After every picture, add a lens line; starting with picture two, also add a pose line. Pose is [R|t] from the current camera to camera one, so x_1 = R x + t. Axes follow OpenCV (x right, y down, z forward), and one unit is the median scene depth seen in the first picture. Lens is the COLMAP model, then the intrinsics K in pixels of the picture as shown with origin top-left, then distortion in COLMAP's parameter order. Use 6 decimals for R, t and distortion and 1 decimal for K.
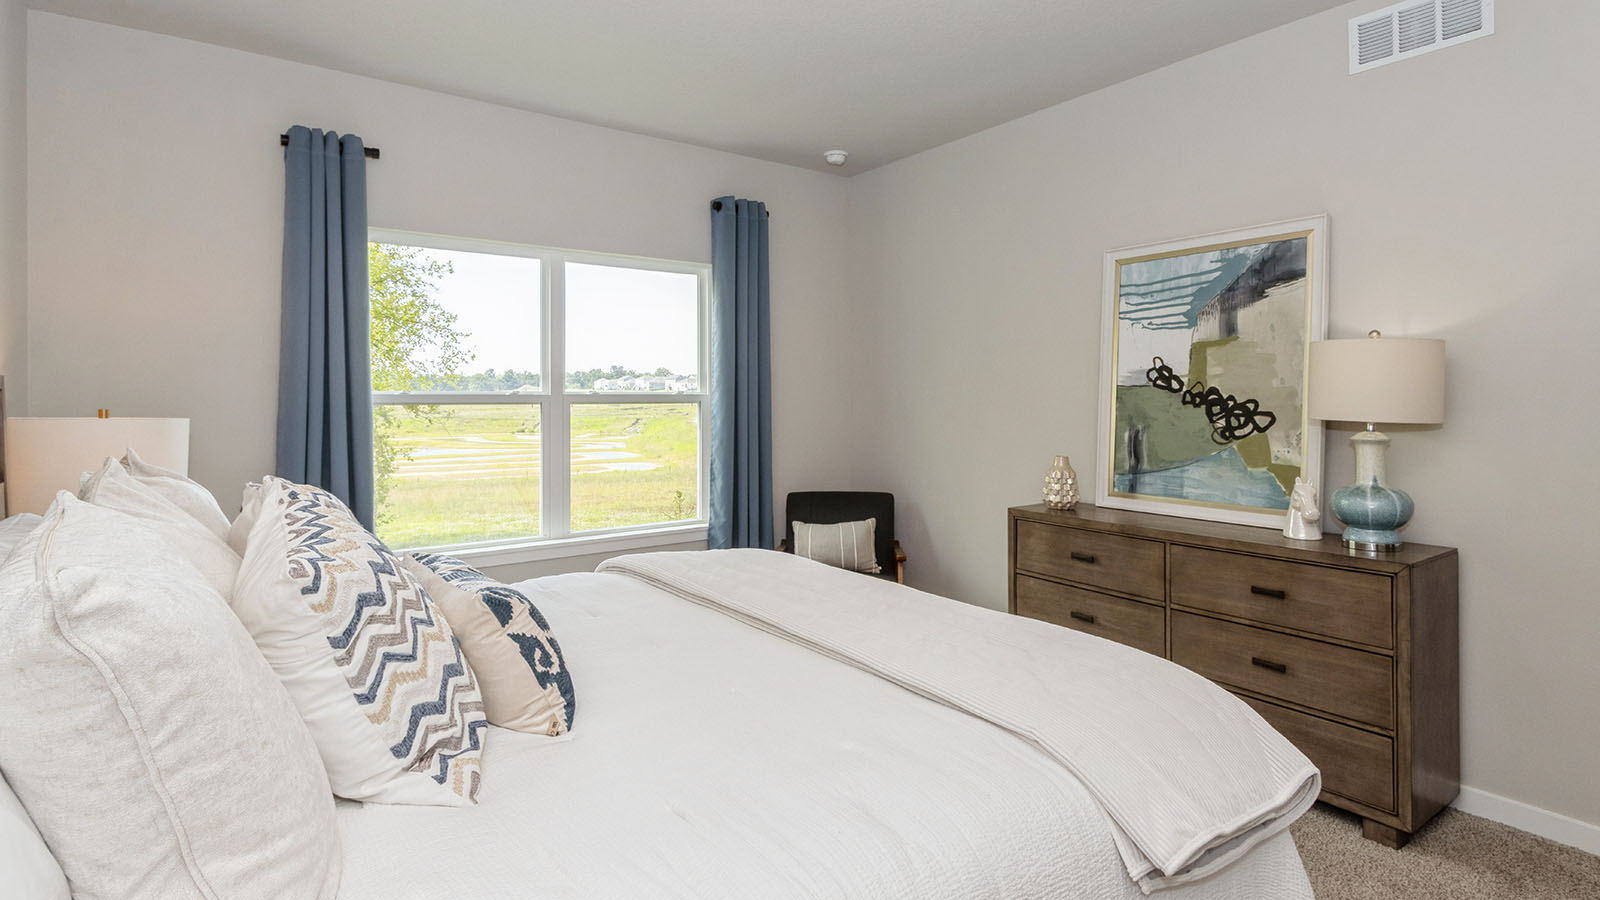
lens RADIAL K [[779.3, 0, 801.5], [0, 779.3, 409.5], [0, 0, 1]] dist [0.000007, -0.000096]
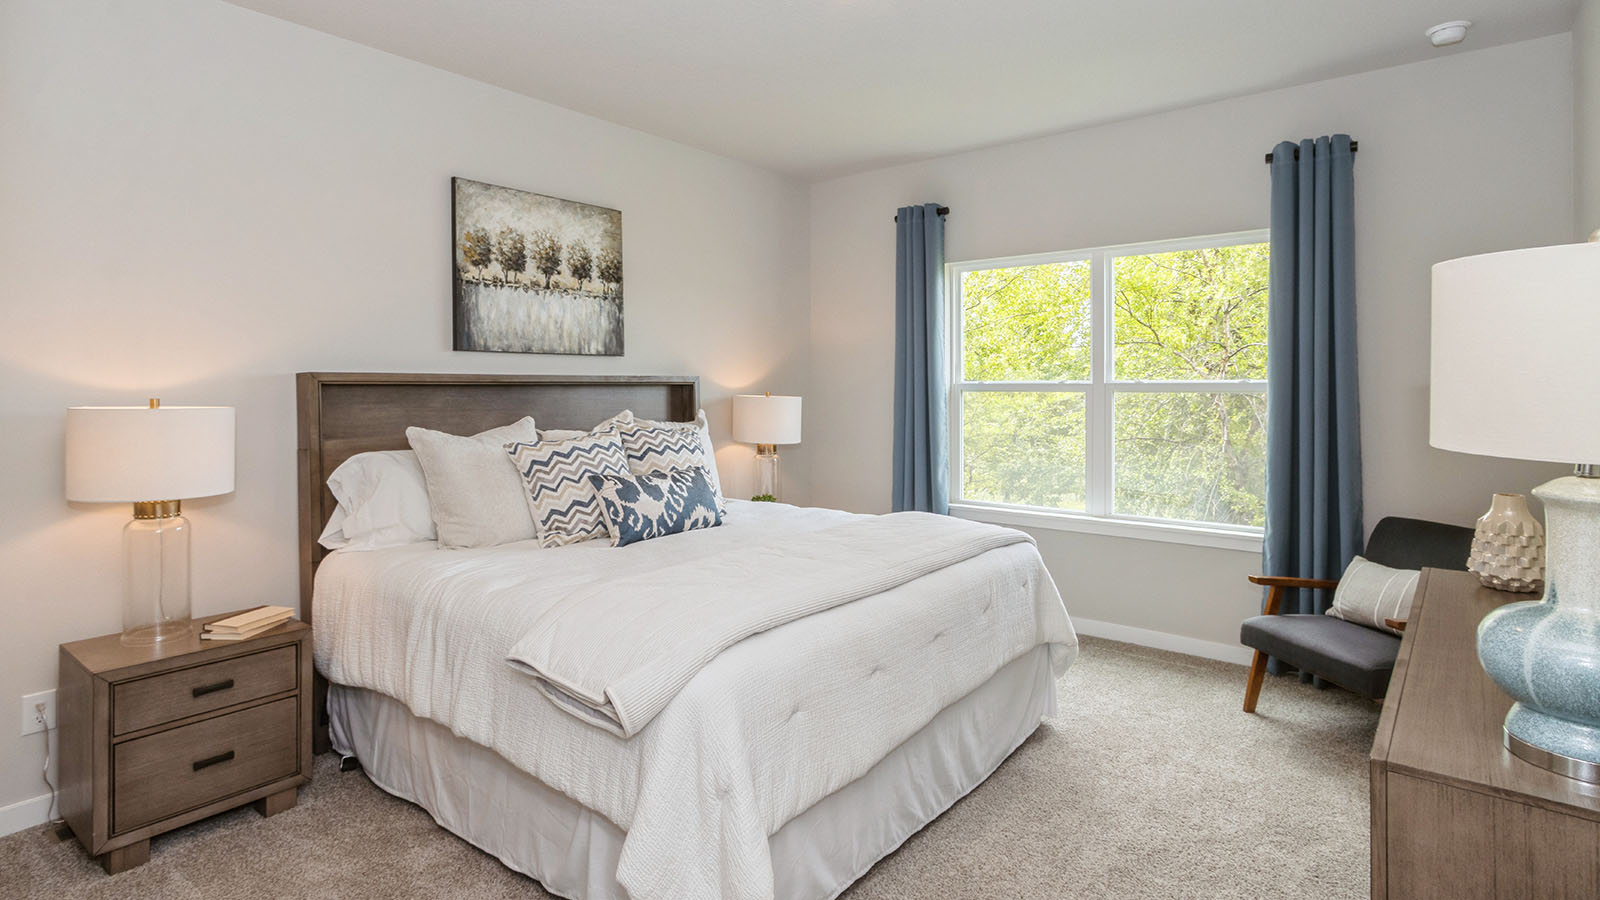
lens RADIAL K [[802.6, 0, 806.5], [0, 802.6, 399.1], [0, 0, 1]] dist [0.005766, 0.000630]
pose [[0.270072, 0.020567, -0.962621, 0.934776], [-0.015728, 0.999733, 0.016948, -0.014465], [0.962712, 0.010563, 0.270323, 0.453960]]
